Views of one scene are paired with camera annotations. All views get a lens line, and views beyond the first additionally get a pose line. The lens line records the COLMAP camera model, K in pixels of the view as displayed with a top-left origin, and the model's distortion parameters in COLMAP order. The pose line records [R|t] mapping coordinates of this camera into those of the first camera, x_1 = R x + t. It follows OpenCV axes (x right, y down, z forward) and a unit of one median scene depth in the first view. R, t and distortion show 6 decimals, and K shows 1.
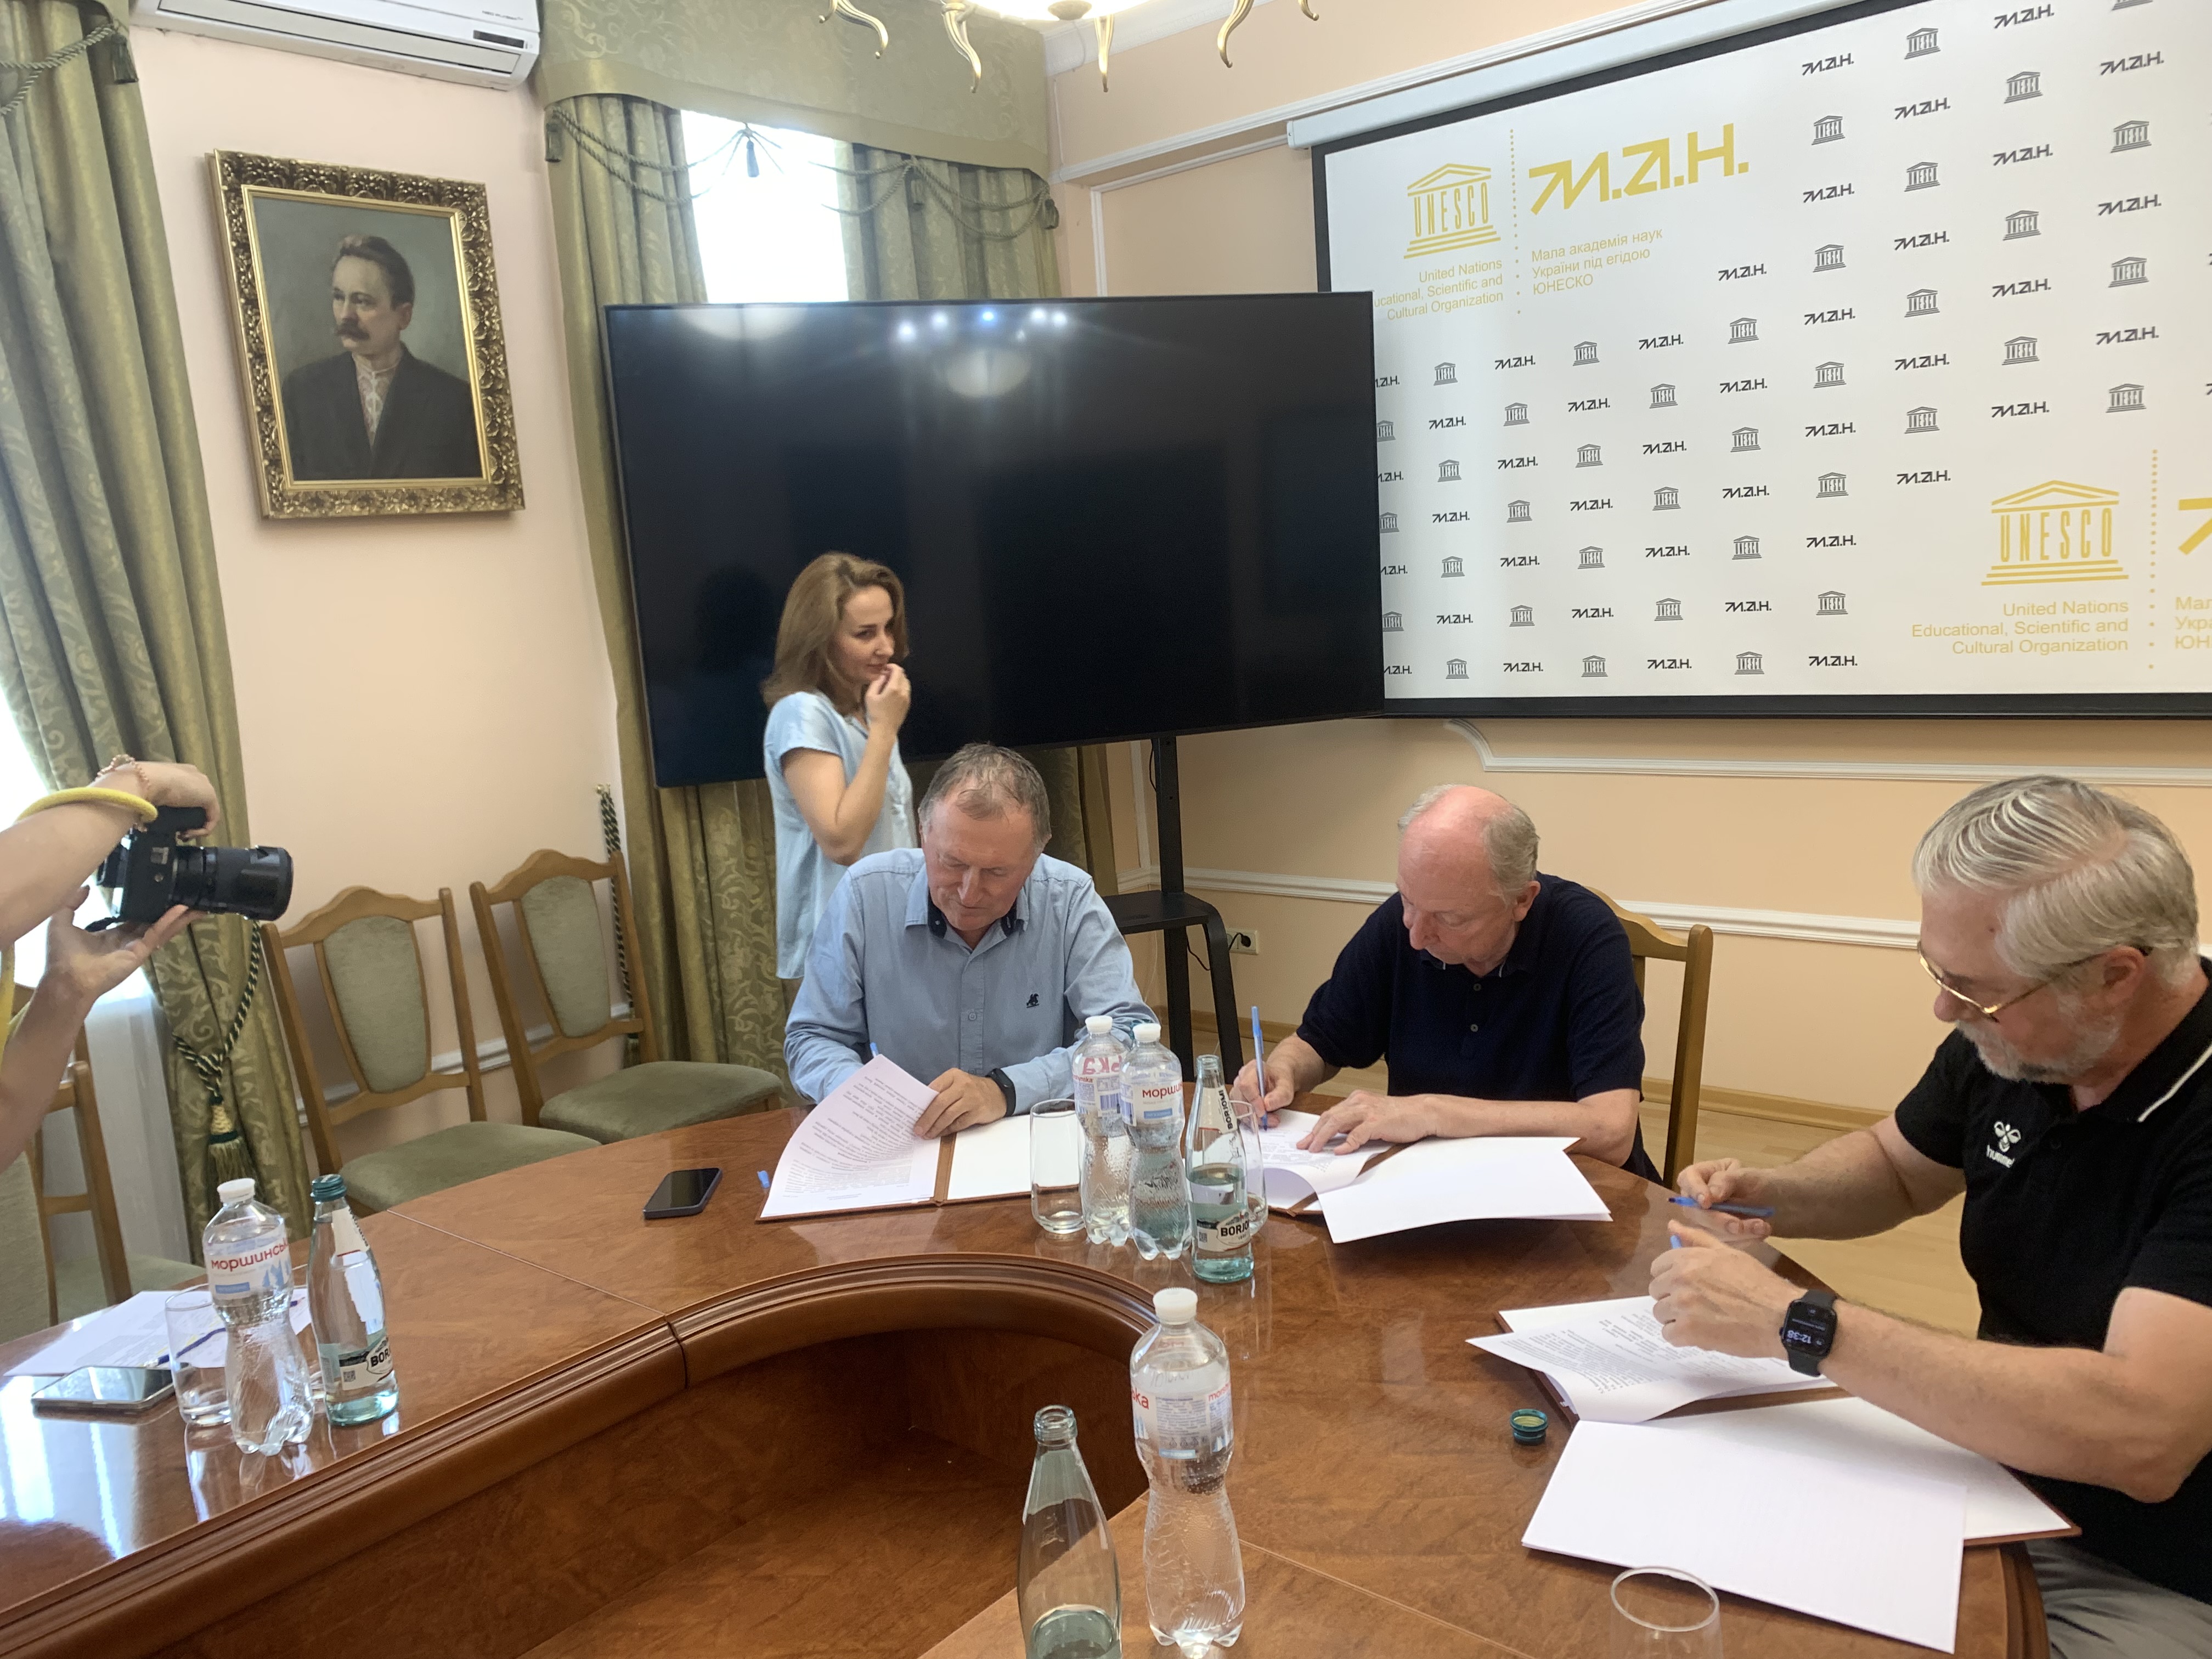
lens RADIAL K [[1694.4, 0, 1097.6], [0, 1694.4, 815.6], [0, 0, 1]] dist [0.010637, -0.002305]
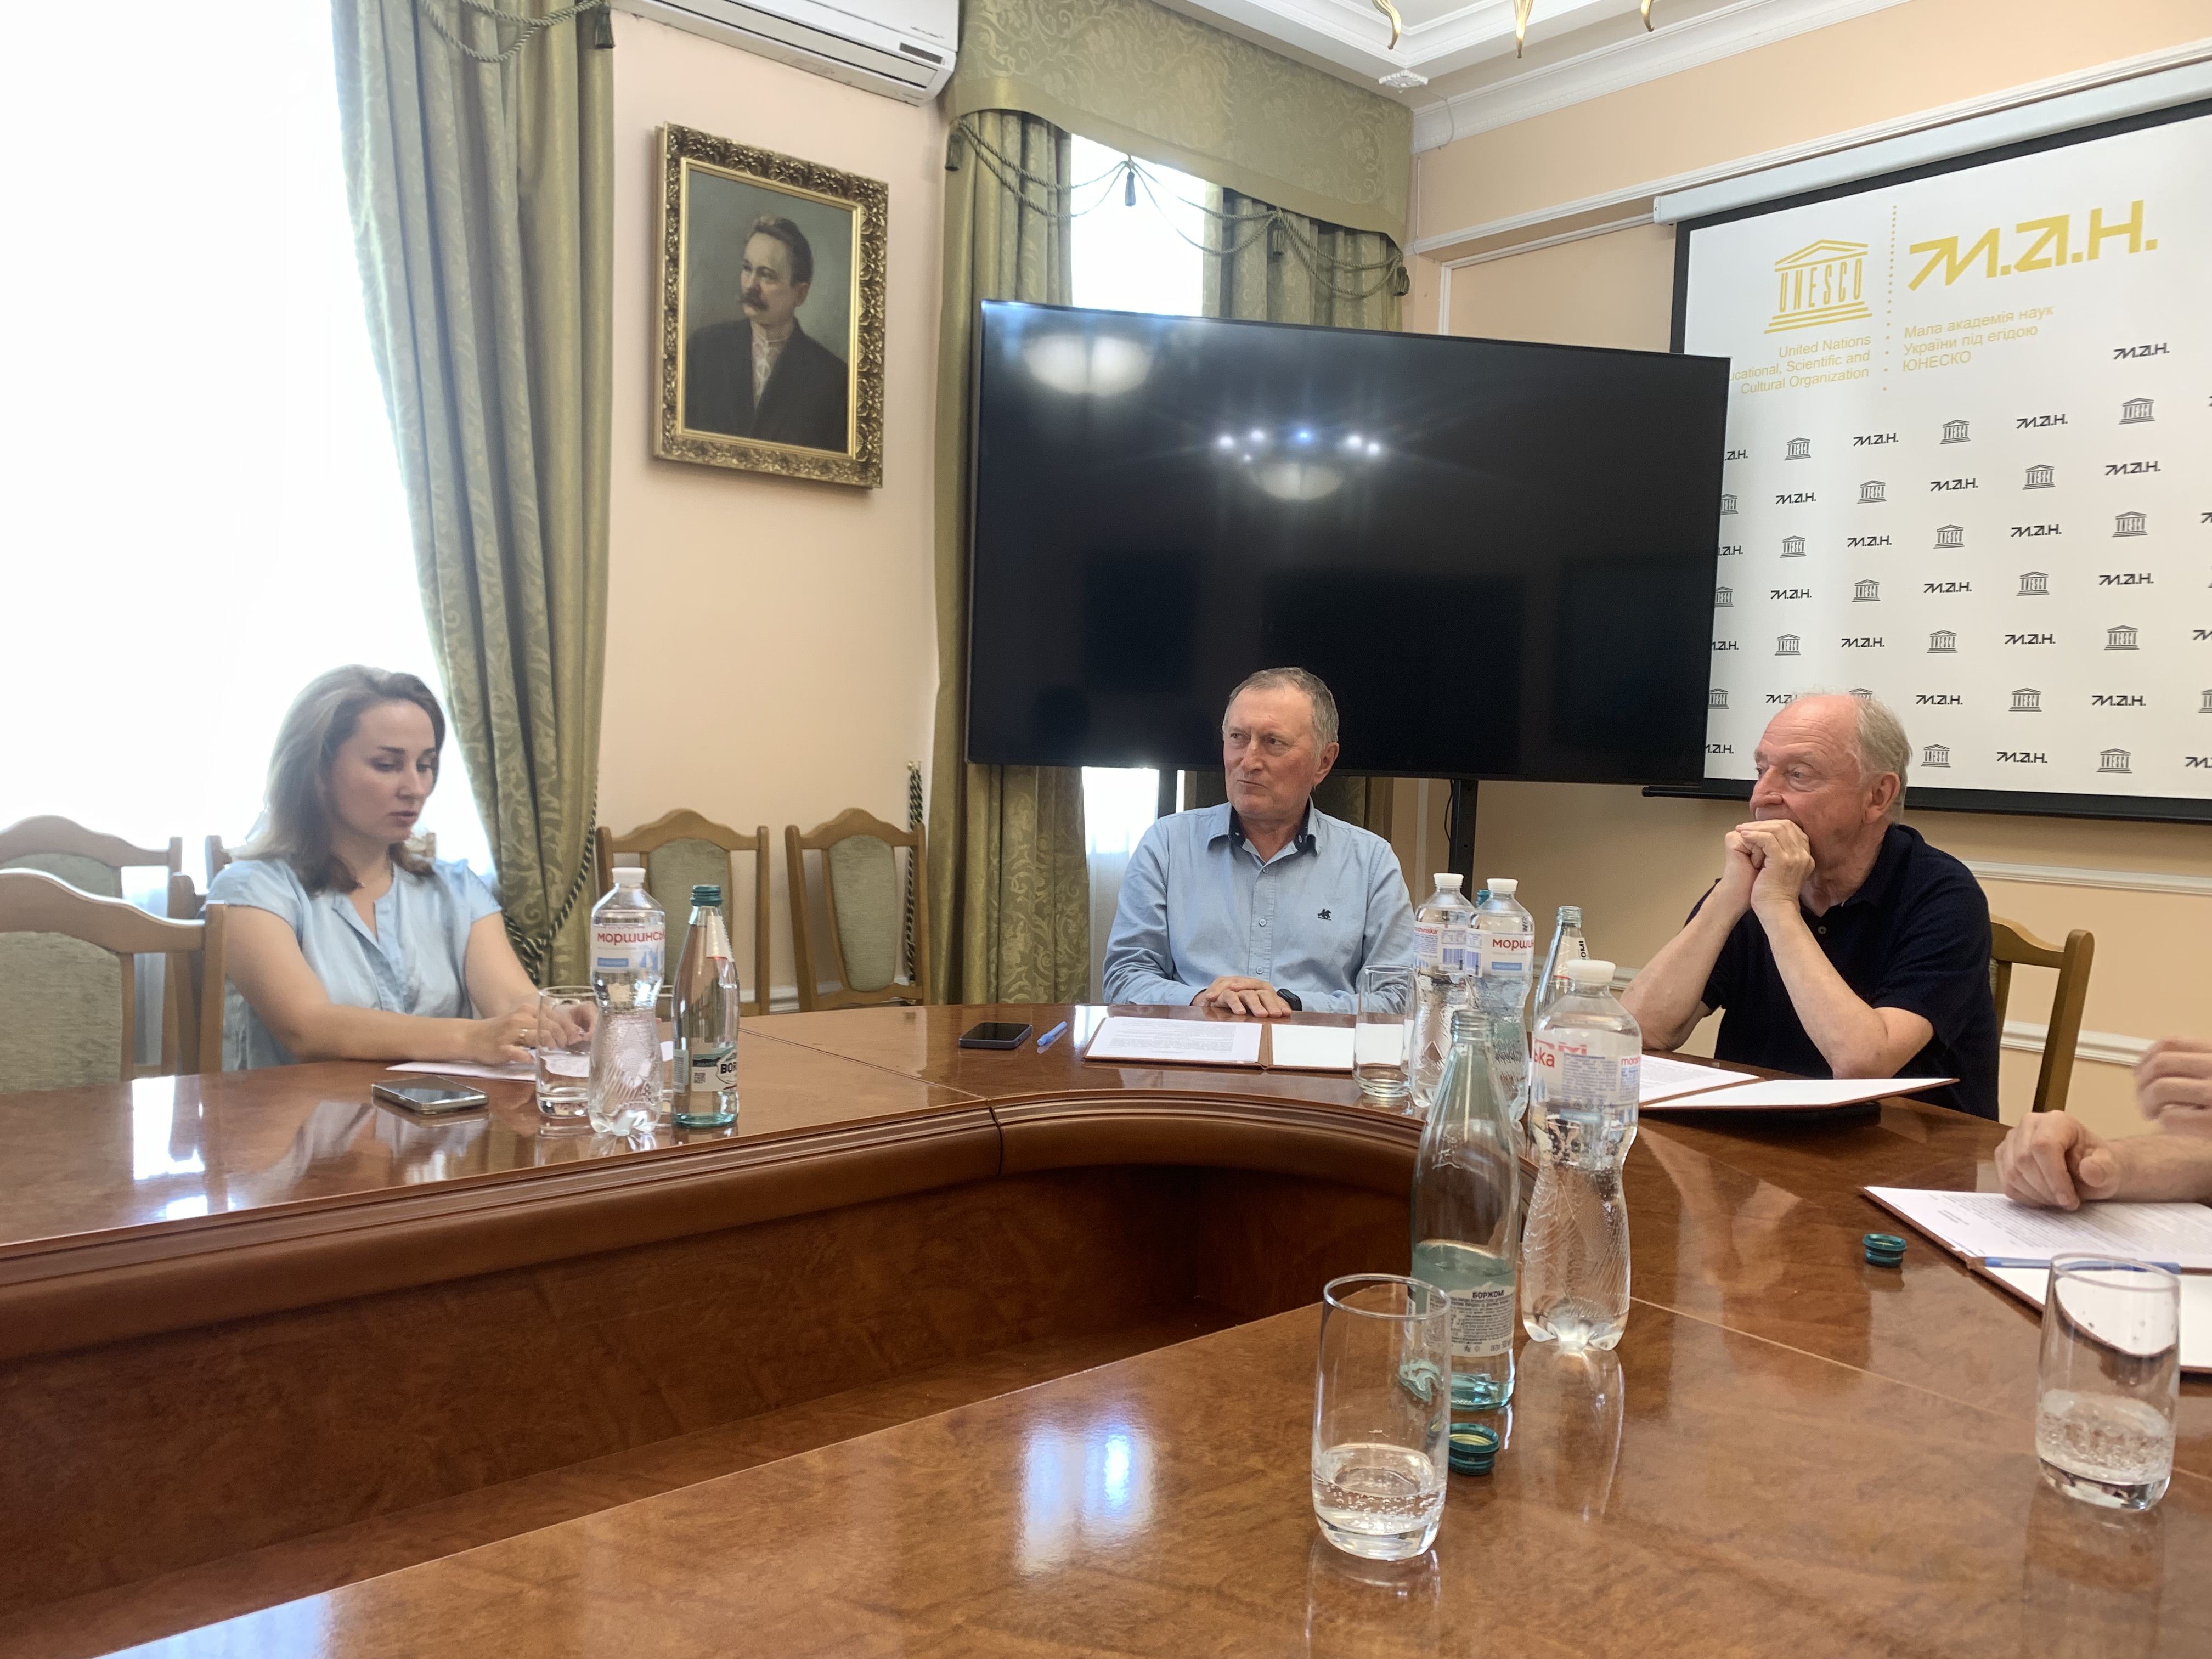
lens RADIAL K [[1694.4, 0, 1094.8], [0, 1694.4, 823.2], [0, 0, 1]] dist [0.010637, -0.002305]
pose [[0.982859, 0.111381, -0.146907, -0.030879], [-0.124410, 0.988780, -0.082681, 0.101237], [0.136050, 0.099540, 0.985689, 0.002200]]
